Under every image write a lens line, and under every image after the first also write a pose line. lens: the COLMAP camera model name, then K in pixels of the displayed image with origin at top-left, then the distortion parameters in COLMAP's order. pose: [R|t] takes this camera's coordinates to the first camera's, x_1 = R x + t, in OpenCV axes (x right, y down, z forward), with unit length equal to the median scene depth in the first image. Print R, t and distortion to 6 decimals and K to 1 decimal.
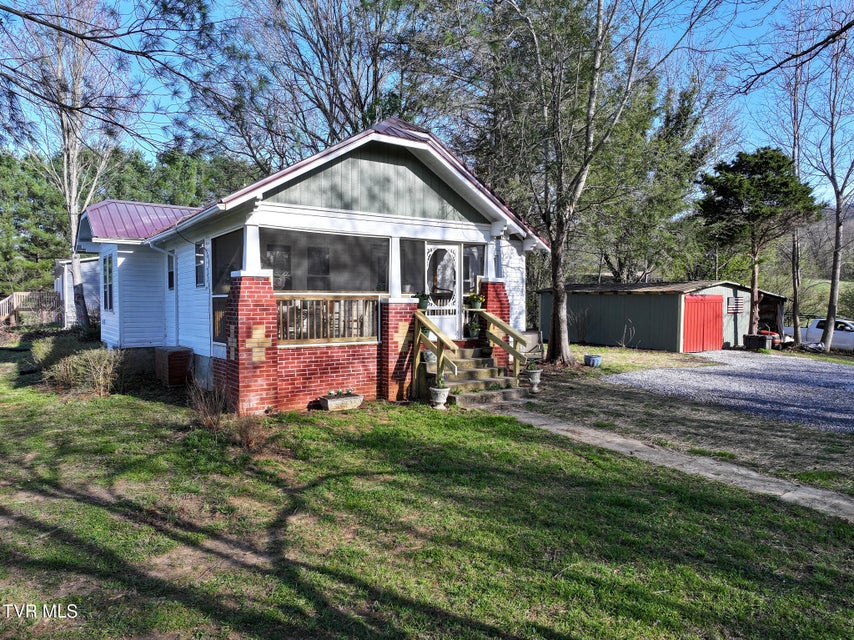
lens RADIAL K [[597.2, 0, 427.0], [0, 597.2, 320.0], [0, 0, 1]] dist [0.009849, 0.002697]
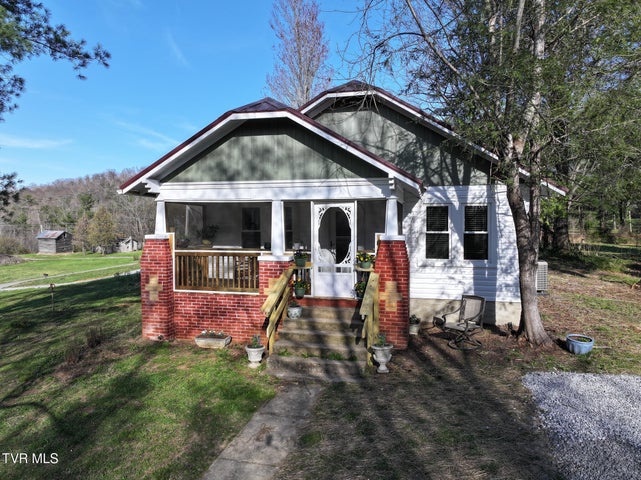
lens RADIAL K [[448.2, 0, 320.5], [0, 448.2, 240.0], [0, 0, 1]] dist [0.009849, 0.002697]
pose [[0.655156, 0.032261, -0.754805, 0.638845], [-0.022330, 0.999478, 0.023336, -0.088718], [0.755164, 0.001566, 0.655534, 0.527534]]
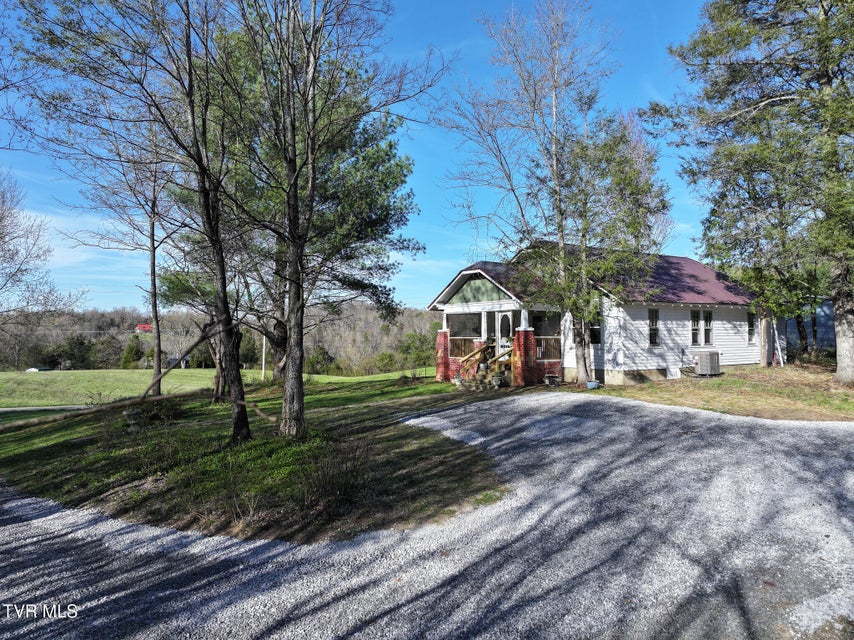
lens RADIAL K [[597.2, 0, 427.0], [0, 597.2, 320.0], [0, 0, 1]] dist [0.009849, 0.002697]
pose [[-0.016910, -0.035091, -0.999241, 2.198491], [-0.036774, 0.998730, -0.034450, -0.025212], [0.999181, 0.036164, -0.018179, 0.847924]]
